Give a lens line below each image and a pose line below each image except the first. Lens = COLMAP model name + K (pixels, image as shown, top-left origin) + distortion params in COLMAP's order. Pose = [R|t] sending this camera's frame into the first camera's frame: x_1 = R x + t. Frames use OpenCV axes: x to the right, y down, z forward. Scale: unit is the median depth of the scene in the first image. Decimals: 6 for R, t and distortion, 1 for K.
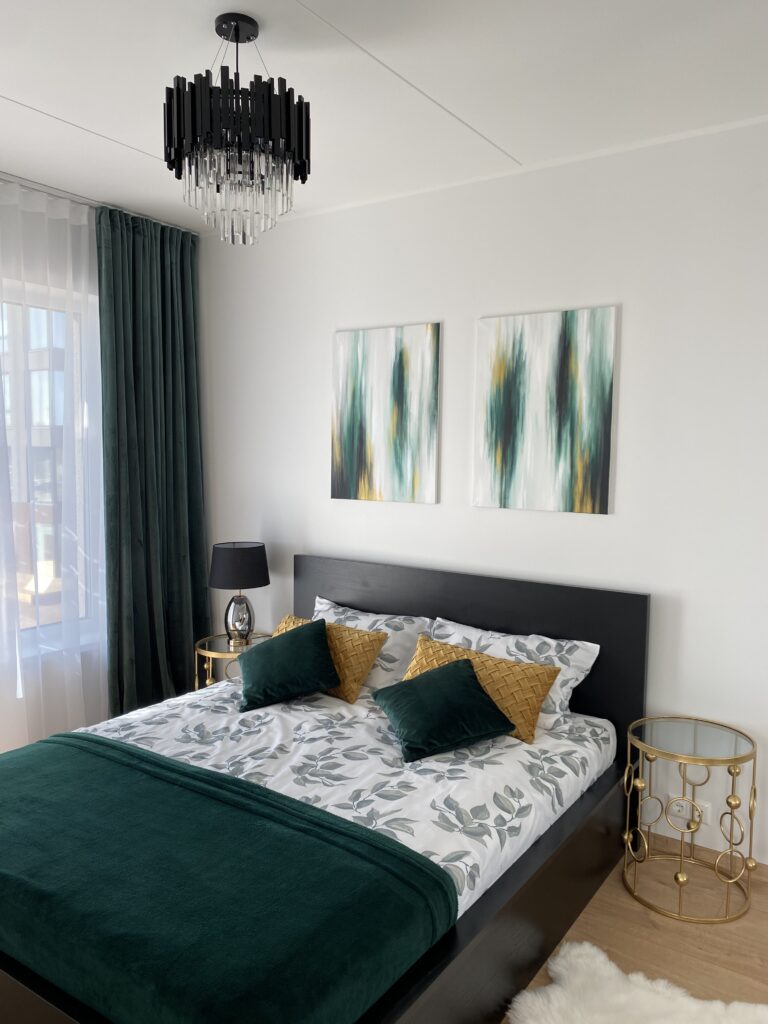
lens RADIAL K [[781.9, 0, 385.3], [0, 781.9, 512.5], [0, 0, 1]] dist [0.005206, -0.001270]
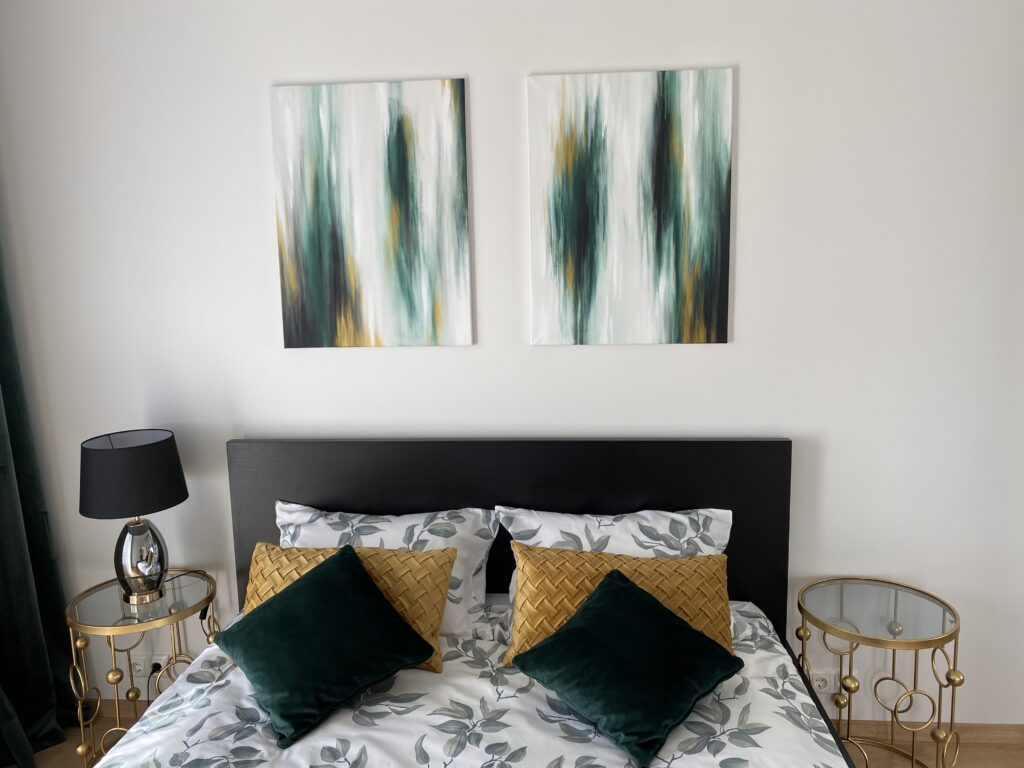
lens RADIAL K [[798.5, 0, 513.8], [0, 798.5, 366.3], [0, 0, 1]] dist [-0.002630, -0.007046]
pose [[0.867041, -0.104910, 0.487067, -0.274491], [0.072445, 0.993737, 0.085081, -0.054736], [-0.492942, -0.038483, 0.869211, 0.396818]]
